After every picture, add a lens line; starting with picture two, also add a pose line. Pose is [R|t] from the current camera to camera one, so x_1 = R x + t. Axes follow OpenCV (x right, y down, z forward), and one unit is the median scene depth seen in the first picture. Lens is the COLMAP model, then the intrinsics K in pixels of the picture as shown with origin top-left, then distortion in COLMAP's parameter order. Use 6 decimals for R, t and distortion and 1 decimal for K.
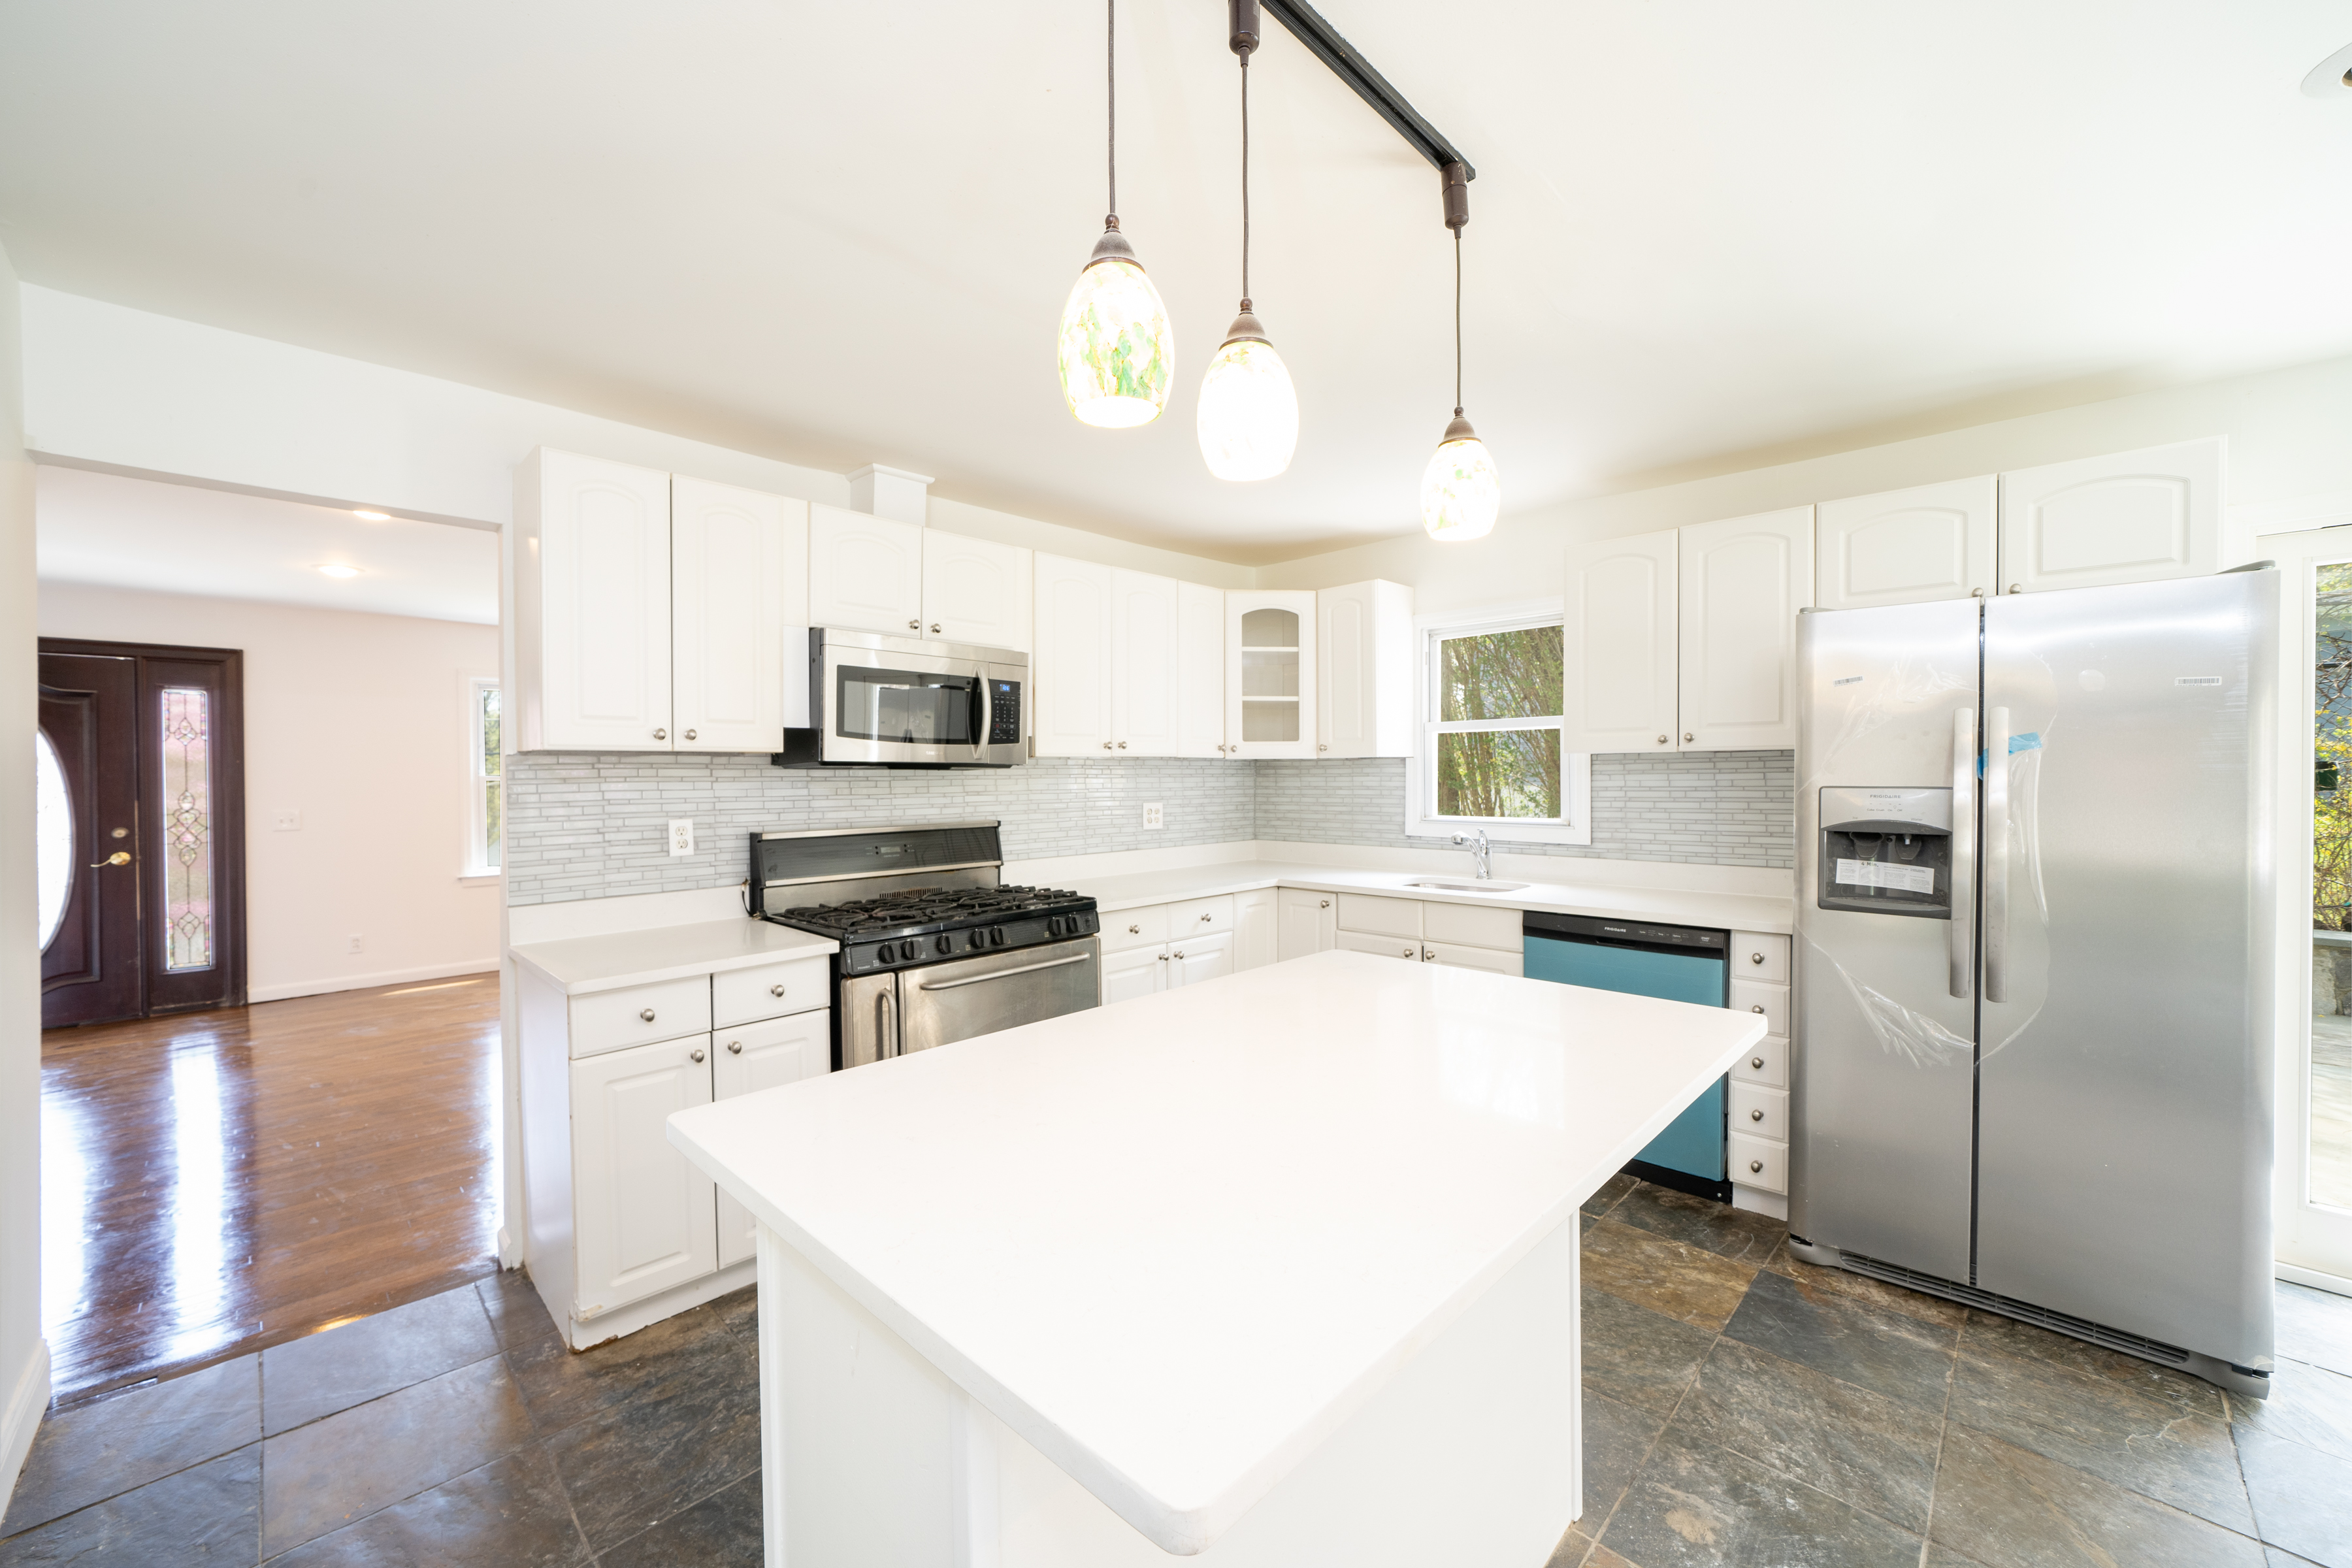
lens RADIAL K [[906.1, 0, 1160.3], [0, 906.1, 781.9], [0, 0, 1]] dist [-0.005770, 0.000251]
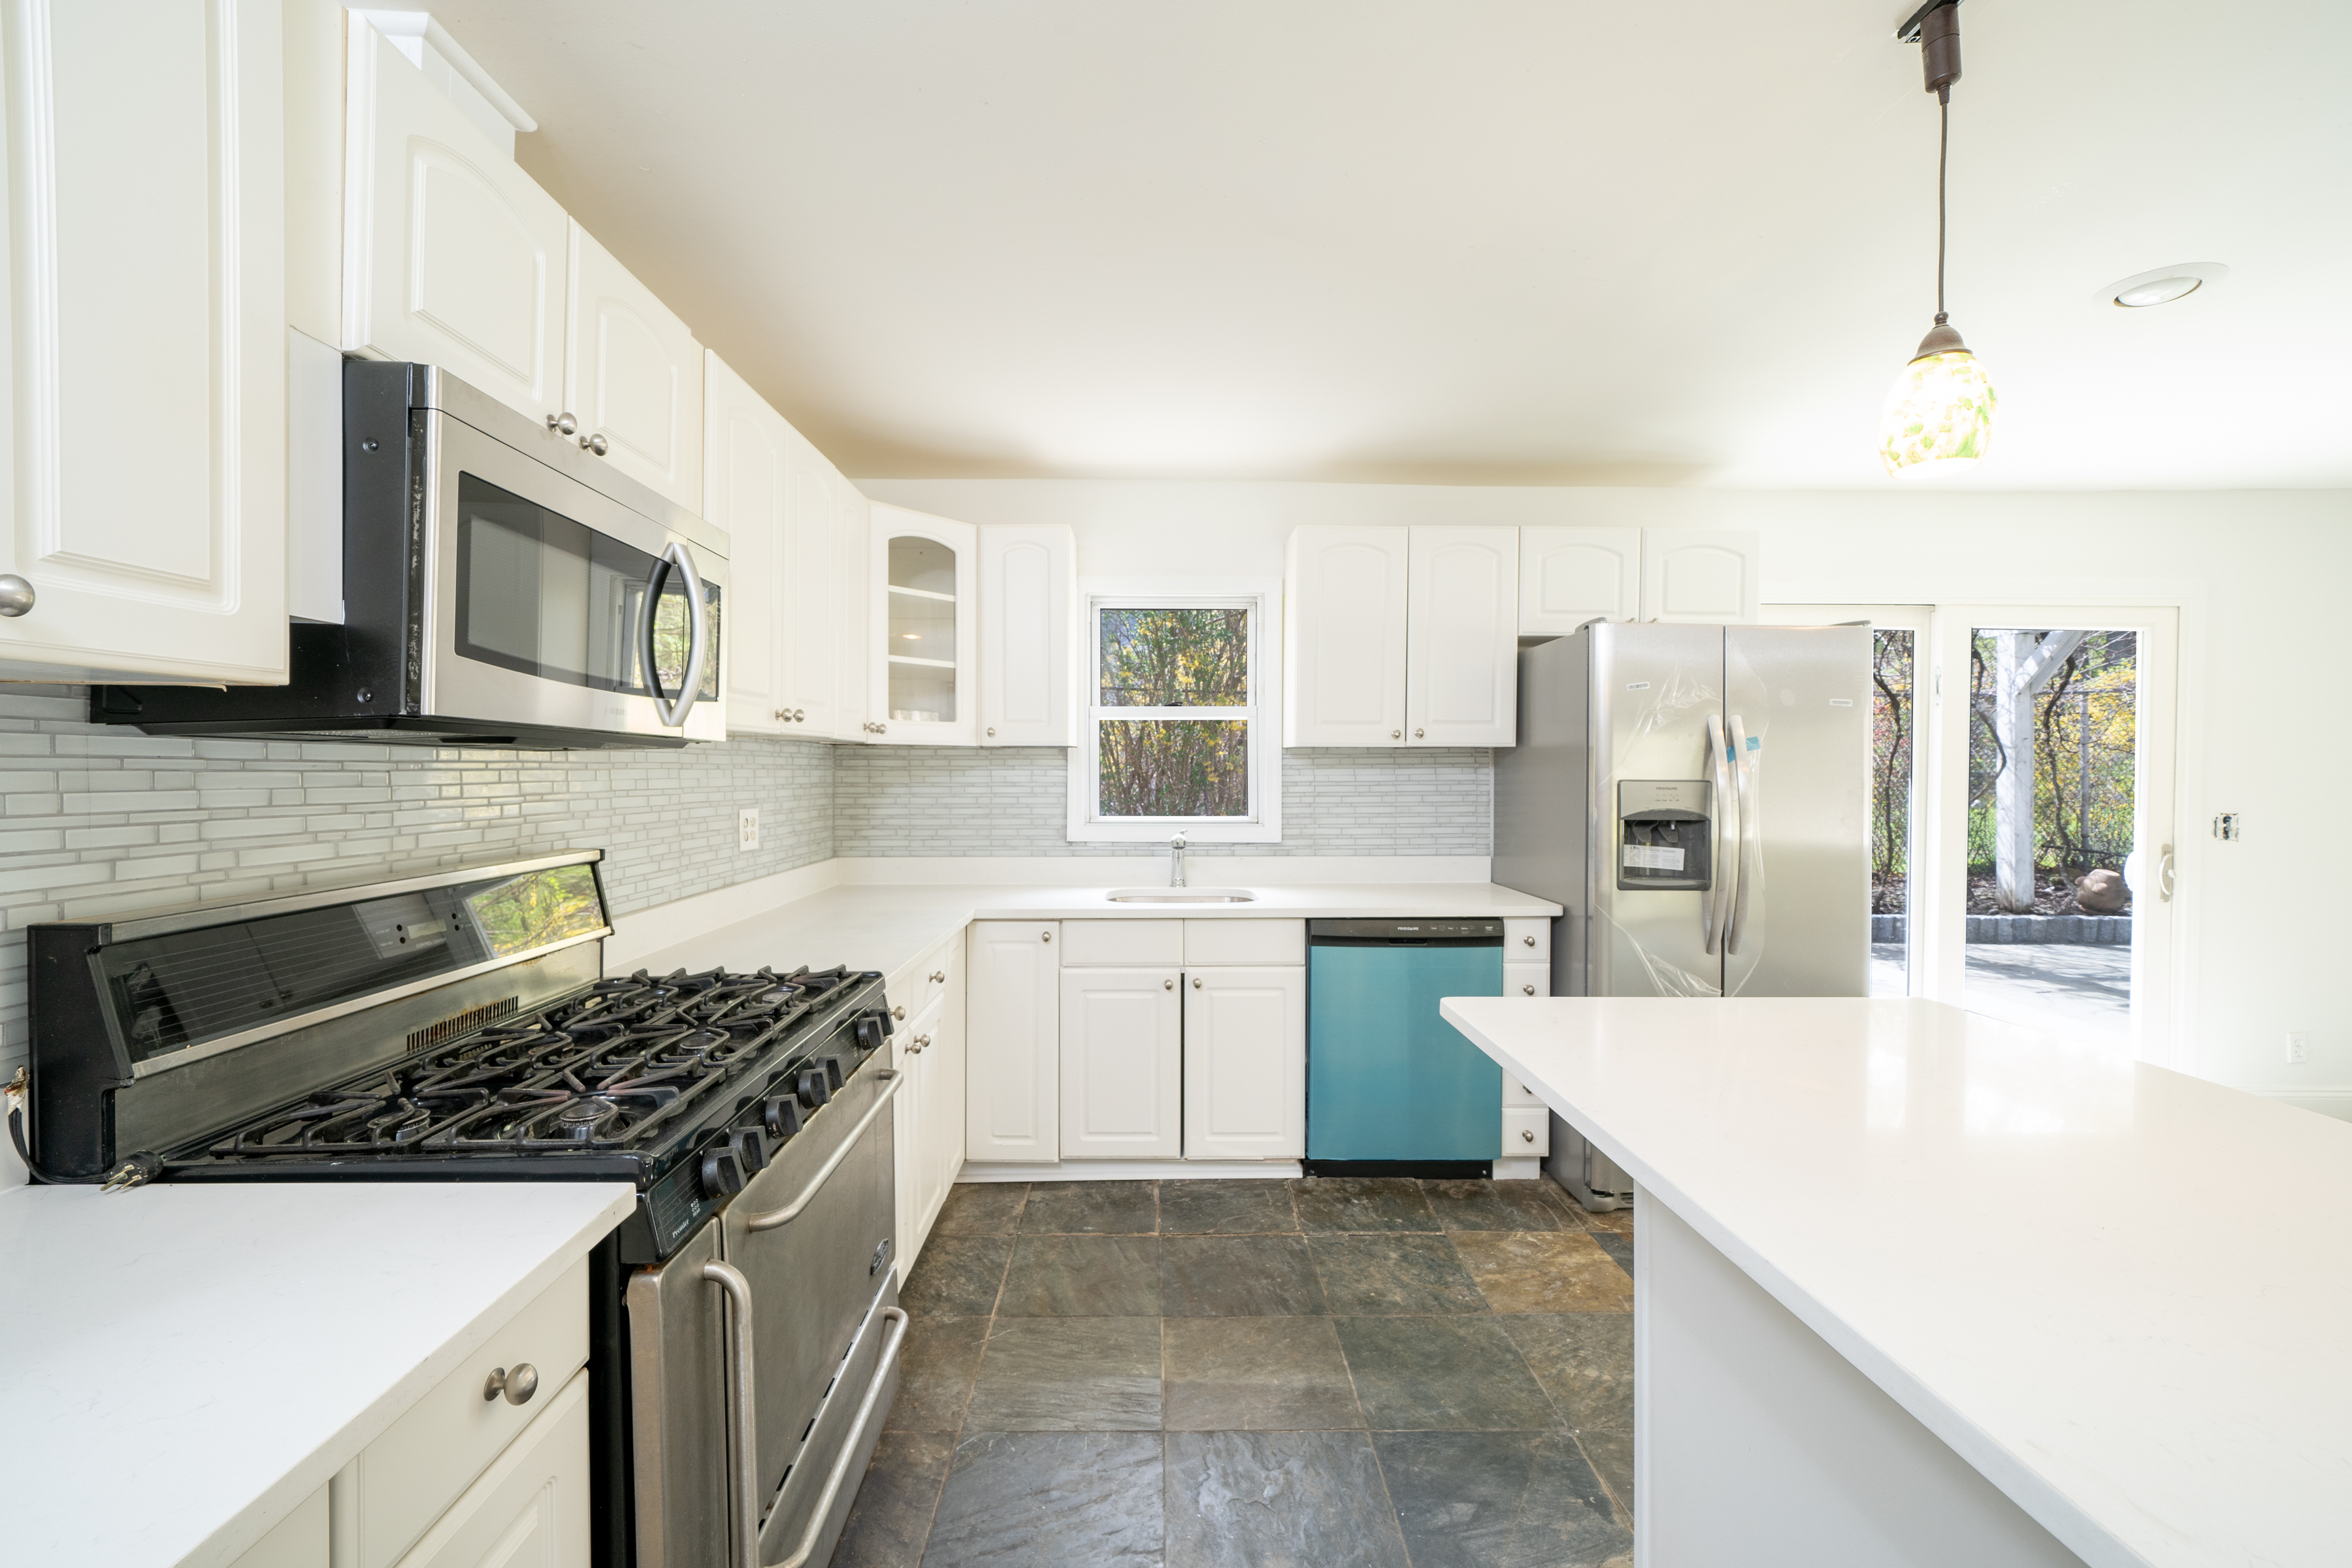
lens RADIAL K [[954.1, 0, 1150.8], [0, 954.1, 781.6], [0, 0, 1]] dist [-0.000289, -0.000060]
pose [[0.707444, -0.002063, 0.706766, -0.432392], [0.000315, 0.999997, 0.002603, 0.003277], [-0.706769, -0.001619, 0.707442, 0.495236]]
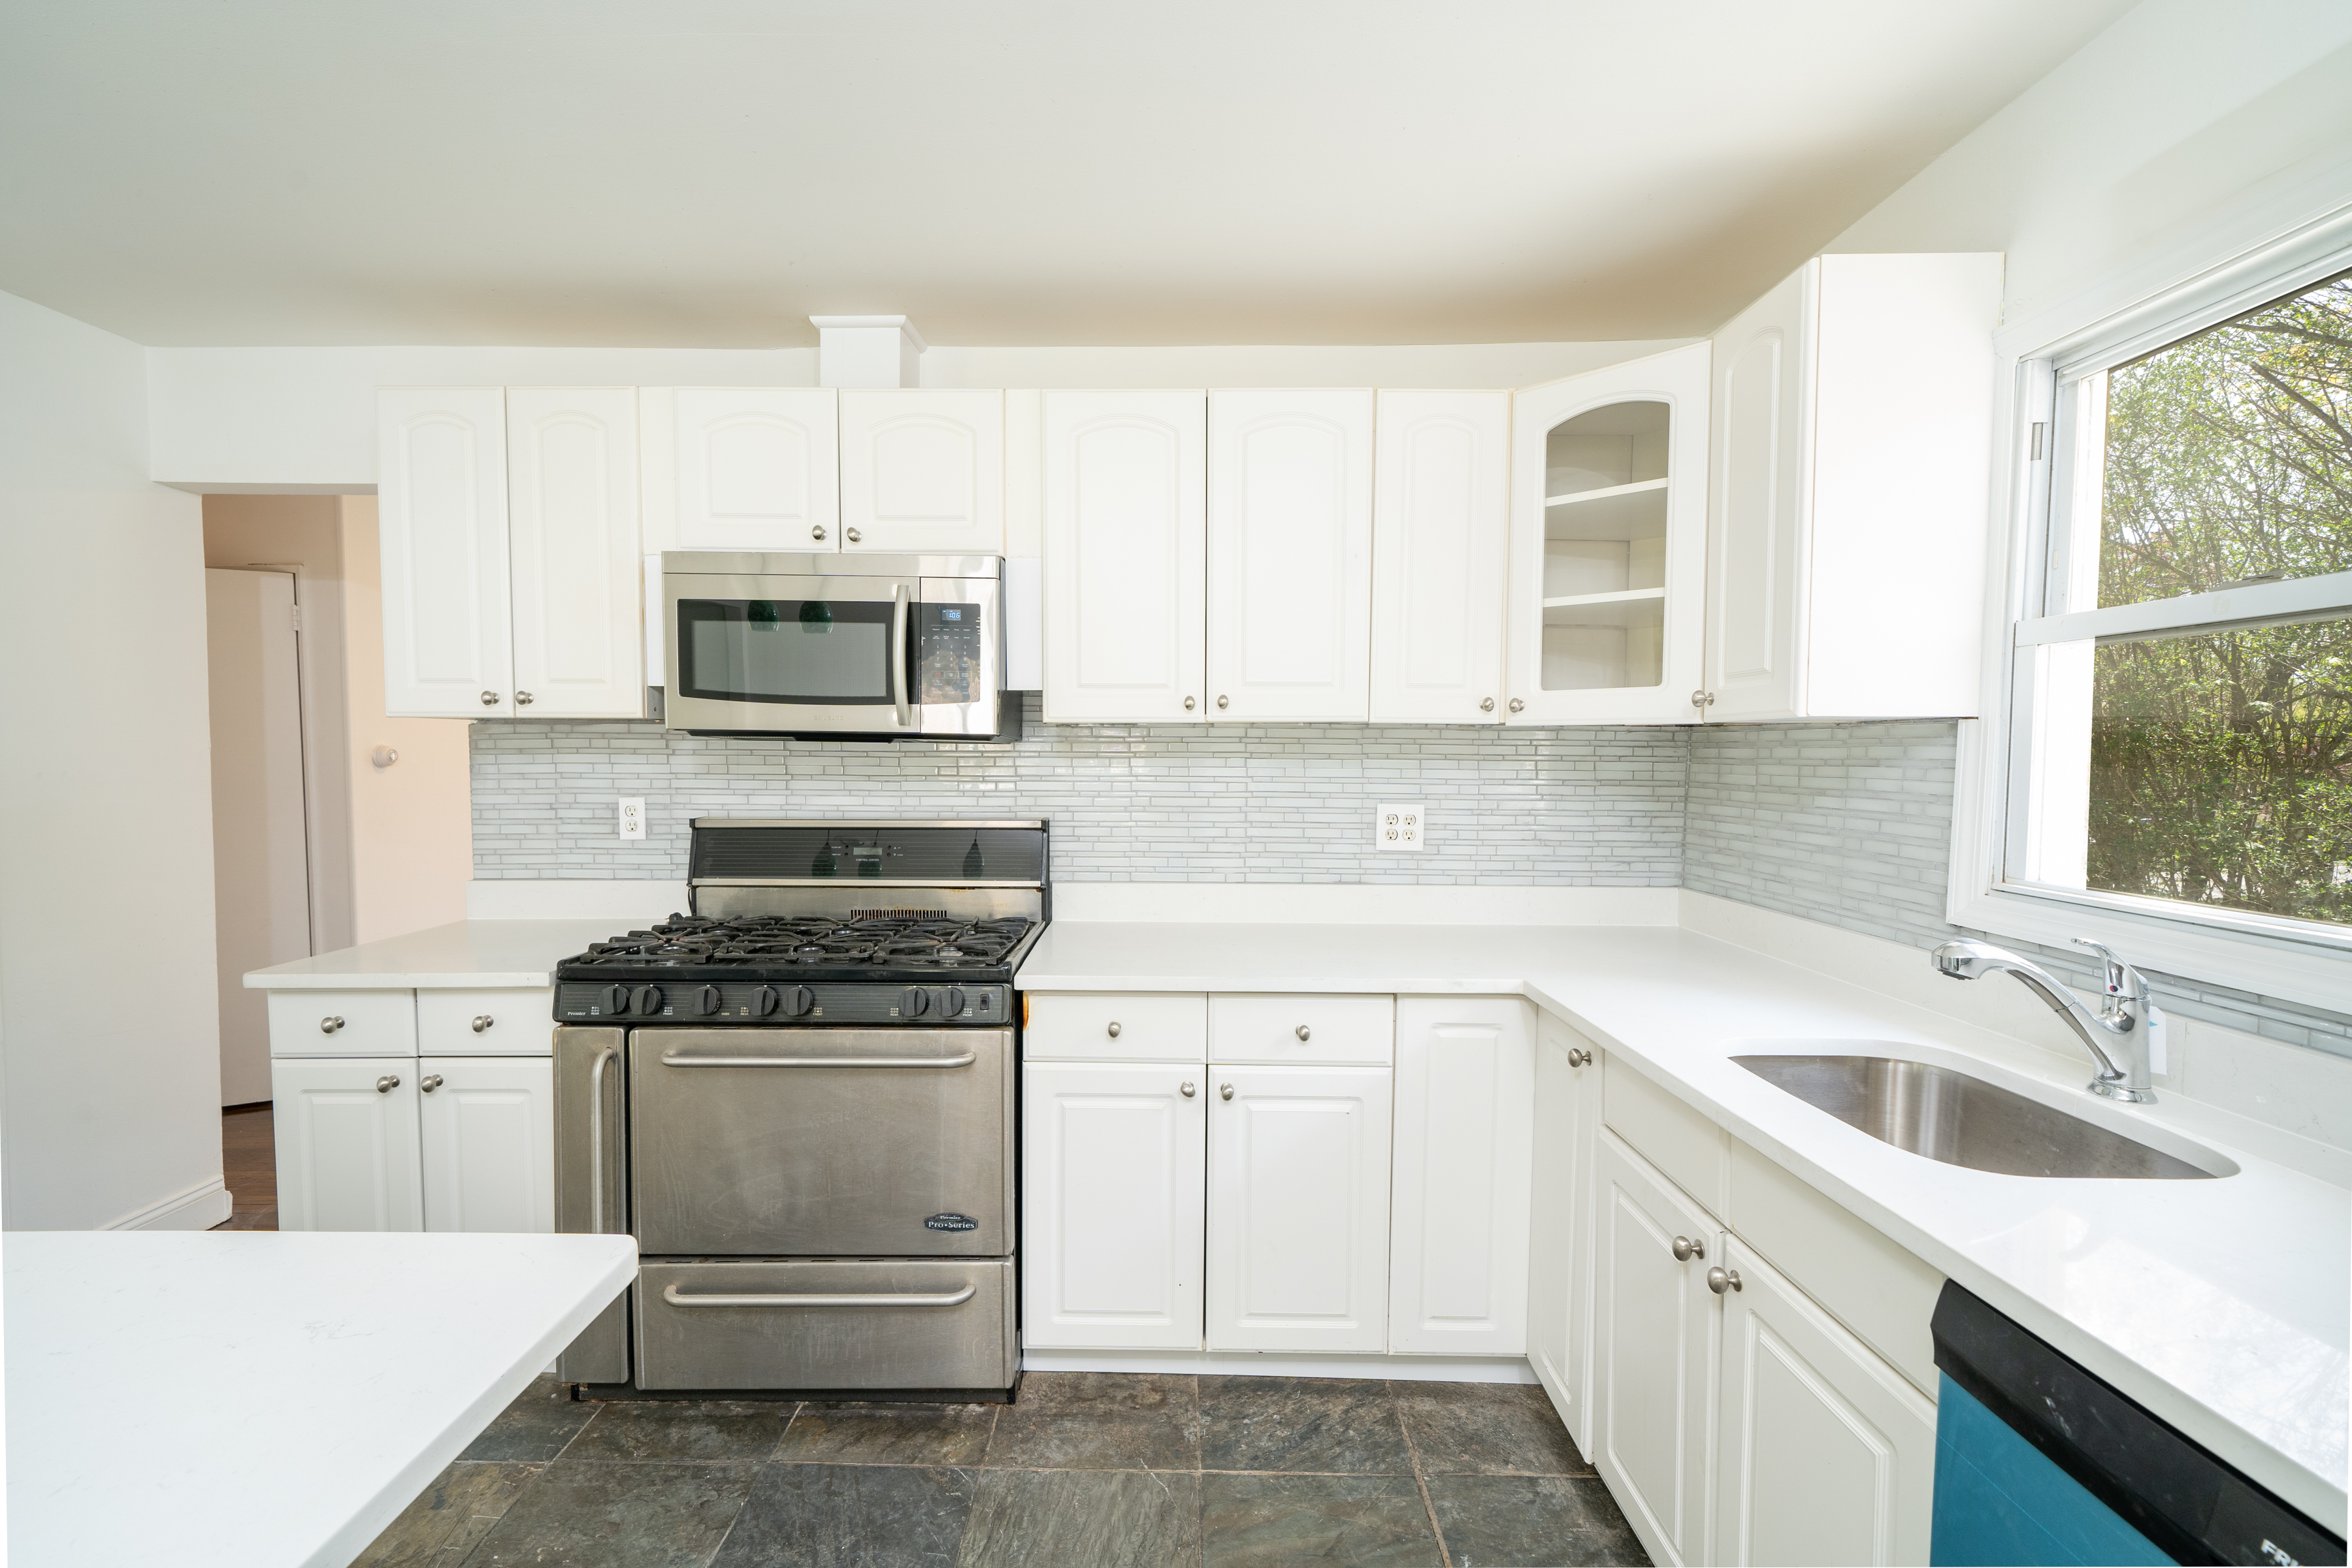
lens RADIAL K [[967.8, 0, 1162.4], [0, 967.8, 792.7], [0, 0, 1]] dist [0.000112, 0.000020]
pose [[0.700626, 0.041325, -0.712331, 0.488827], [-0.017277, 0.999011, 0.040963, -0.010222], [0.713319, -0.016393, 0.700647, 0.715478]]
